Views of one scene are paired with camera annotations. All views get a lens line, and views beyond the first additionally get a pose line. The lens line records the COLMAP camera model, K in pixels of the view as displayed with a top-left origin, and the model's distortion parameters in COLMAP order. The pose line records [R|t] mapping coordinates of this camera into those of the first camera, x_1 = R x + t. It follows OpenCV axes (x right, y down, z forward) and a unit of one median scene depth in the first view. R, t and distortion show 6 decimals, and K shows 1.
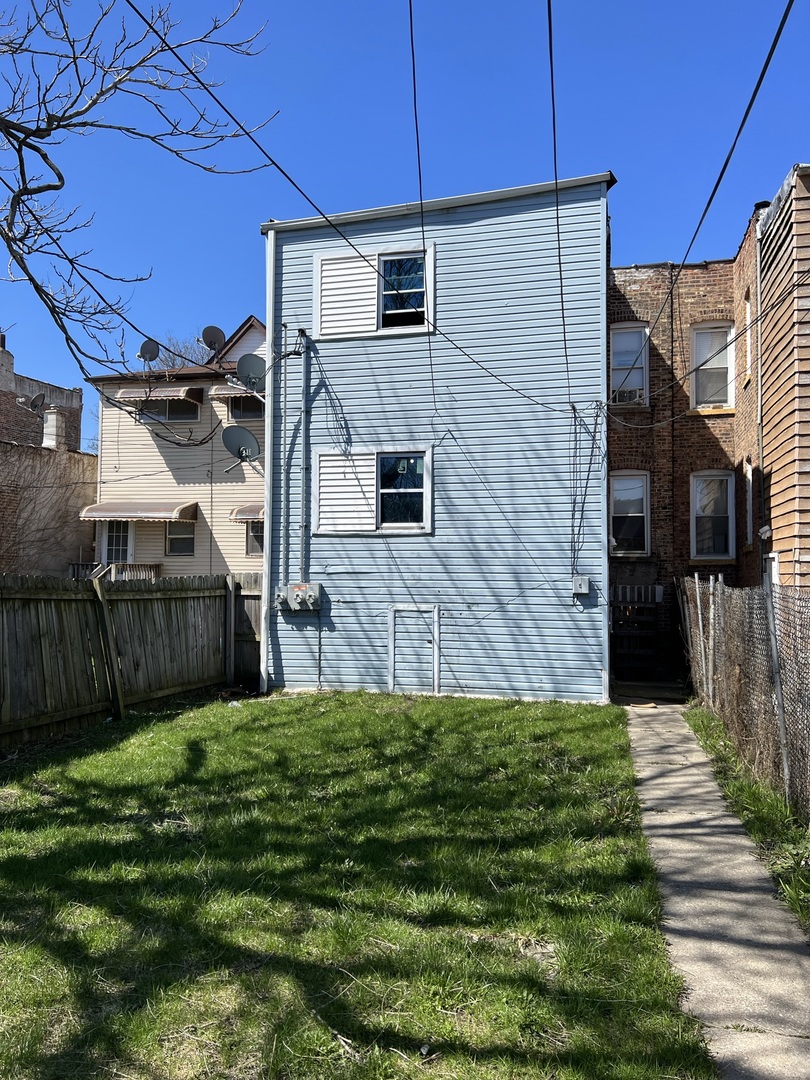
lens RADIAL K [[812.1, 0, 404.5], [0, 812.1, 540.3], [0, 0, 1]] dist [0.001915, 0.000281]
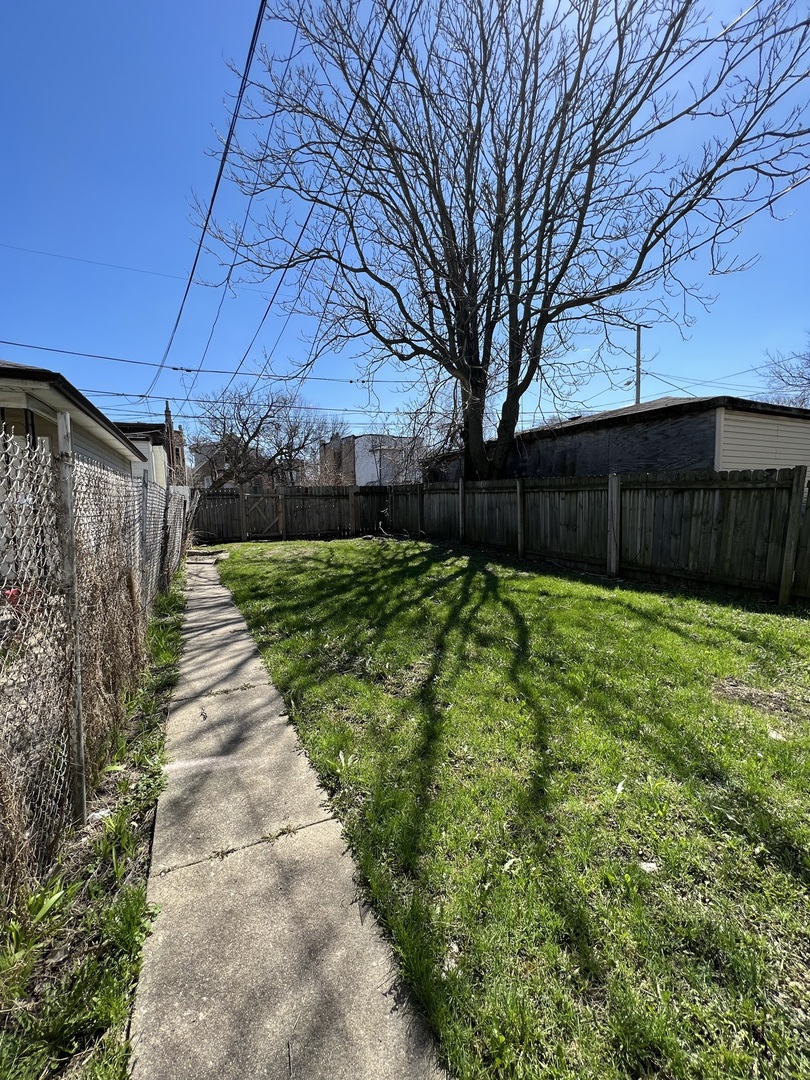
lens RADIAL K [[429.9, 0, 405.1], [0, 429.9, 536.4], [0, 0, 1]] dist [0.000704, 0.000005]
pose [[-0.771934, 0.067296, -0.632130, 0.504720], [0.045637, 0.997682, 0.050483, 0.121965], [0.634062, 0.010121, -0.773216, 1.620708]]
